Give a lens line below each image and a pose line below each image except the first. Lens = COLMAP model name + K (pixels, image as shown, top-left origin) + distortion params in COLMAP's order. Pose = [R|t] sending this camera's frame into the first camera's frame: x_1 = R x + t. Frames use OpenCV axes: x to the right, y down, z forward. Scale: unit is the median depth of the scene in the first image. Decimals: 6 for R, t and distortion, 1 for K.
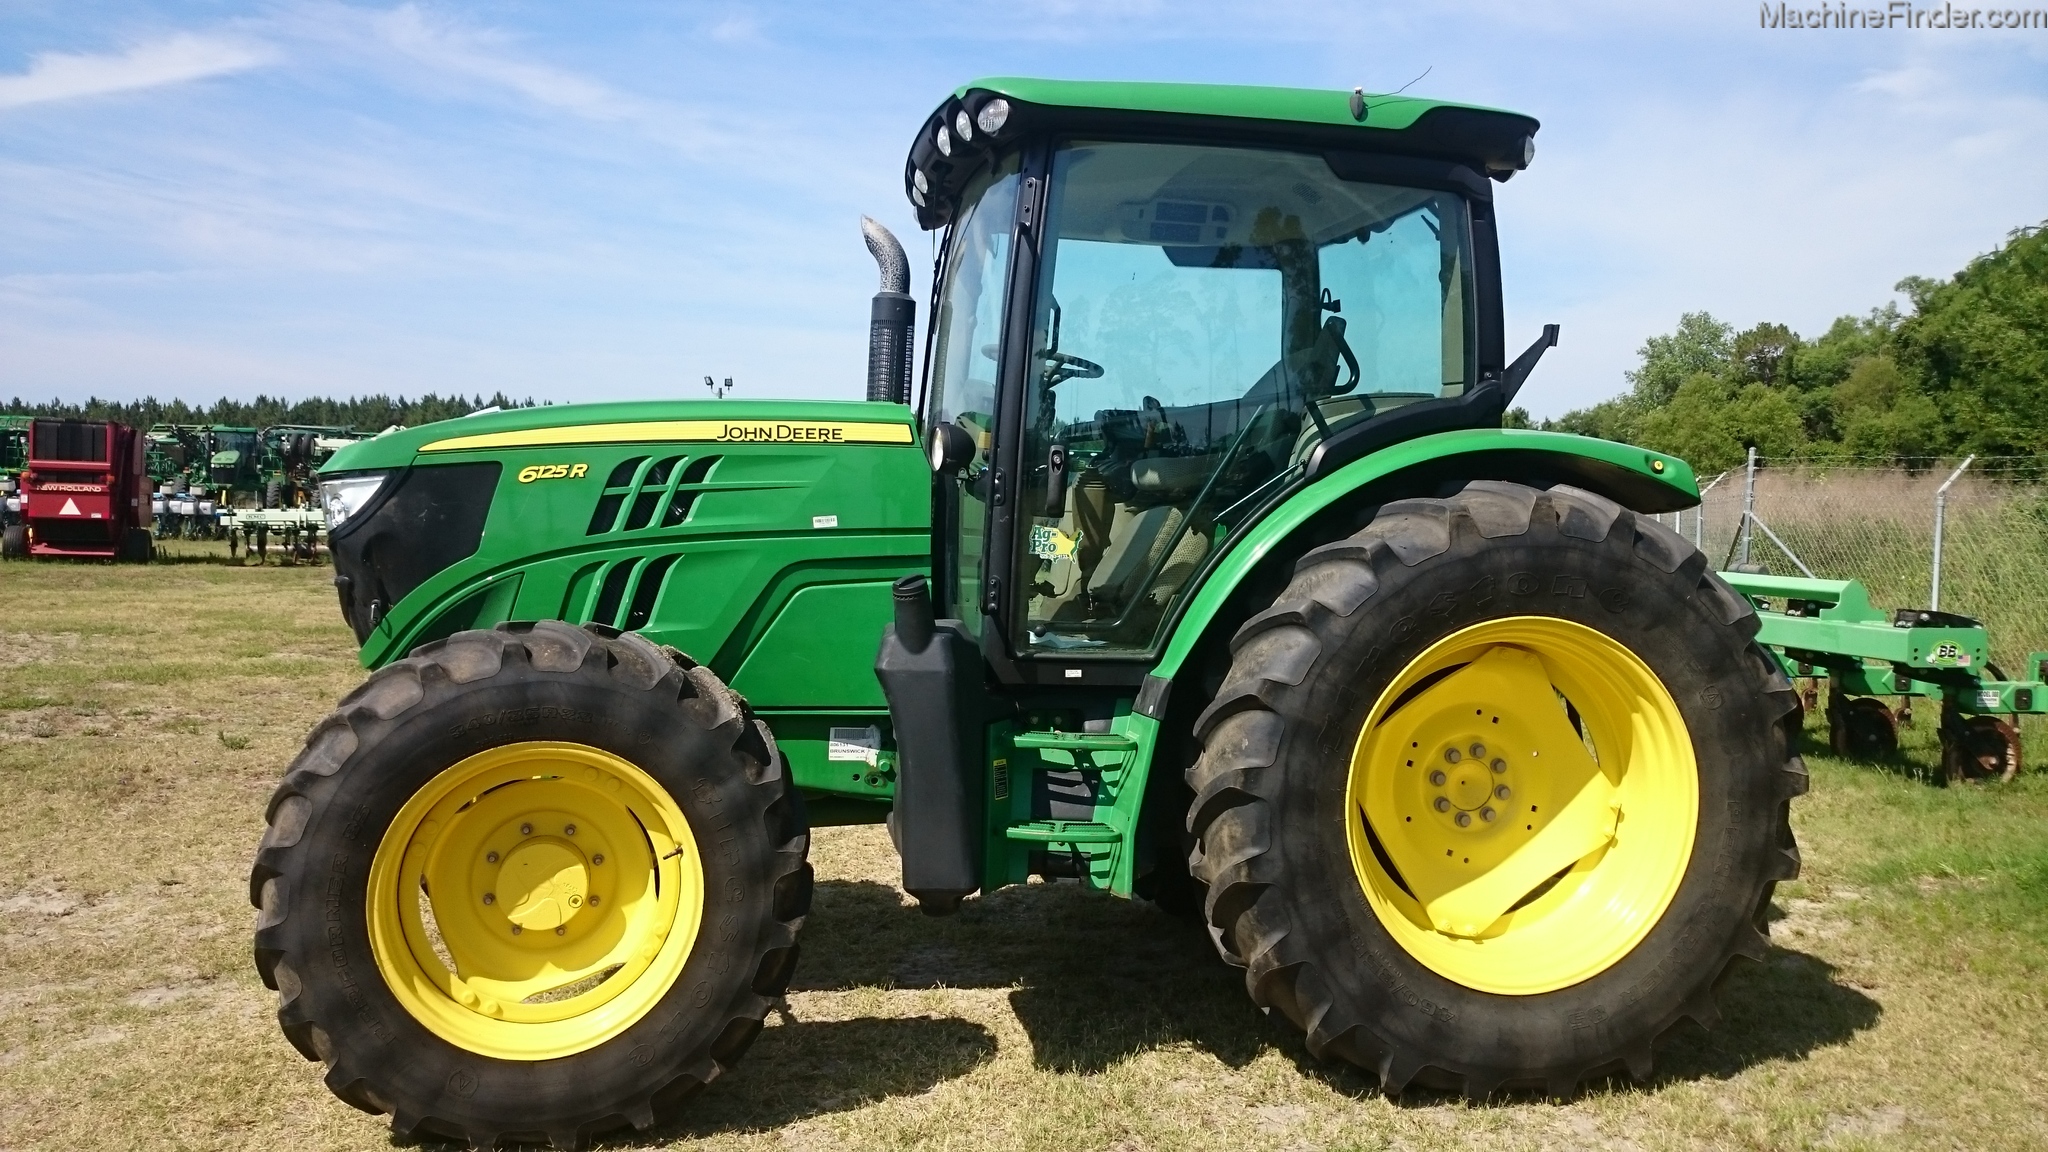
lens RADIAL K [[1594.4, 0, 1028.2], [0, 1594.4, 559.8], [0, 0, 1]] dist [0.068209, -0.001113]
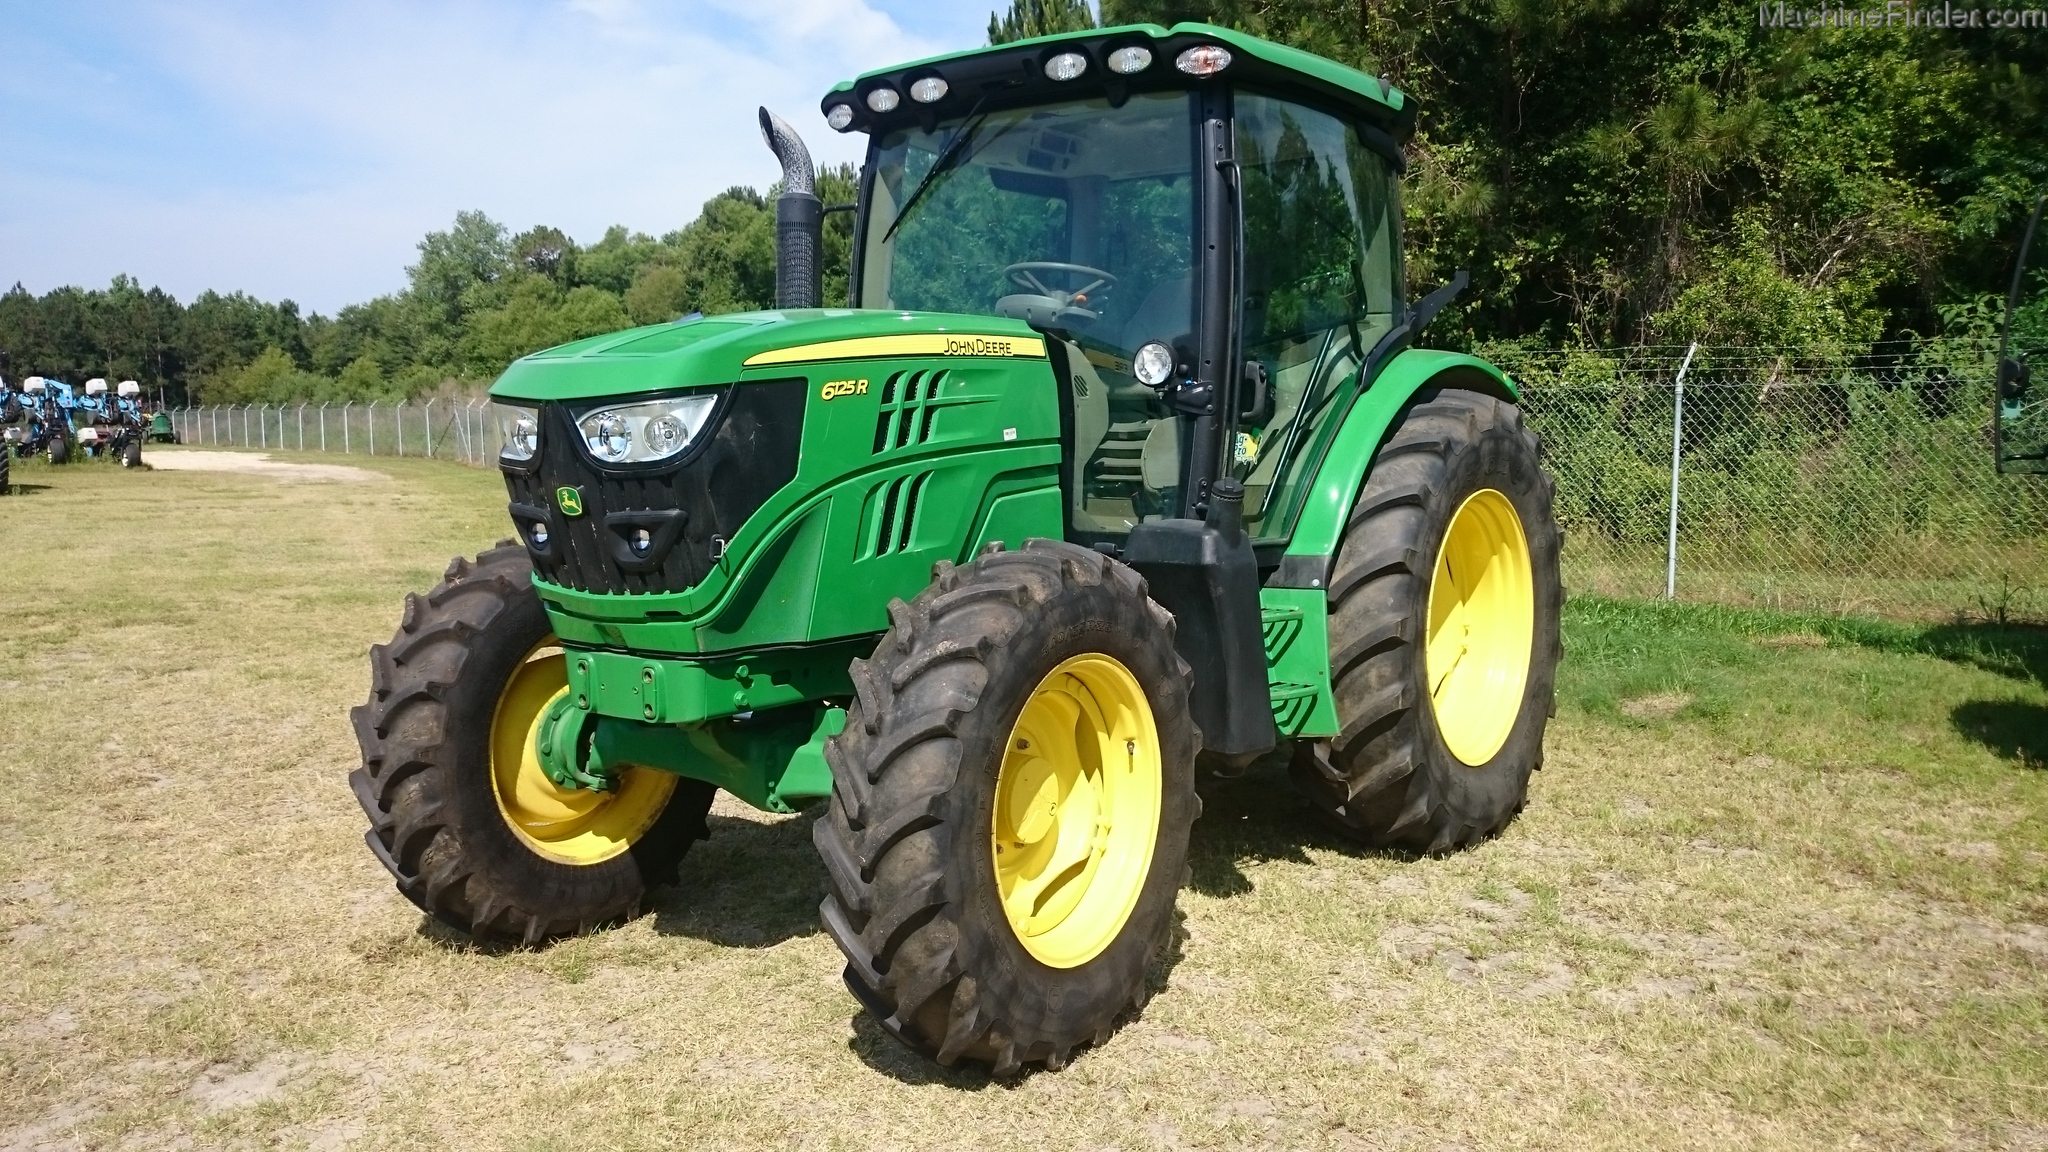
lens RADIAL K [[1594.4, 0, 1027.6], [0, 1594.4, 584.3], [0, 0, 1]] dist [0.068209, -0.001113]
pose [[0.755282, -0.086937, 0.649609, -0.808604], [0.035968, 0.995168, 0.091364, -0.021369], [-0.654413, -0.045641, 0.754759, 0.212044]]
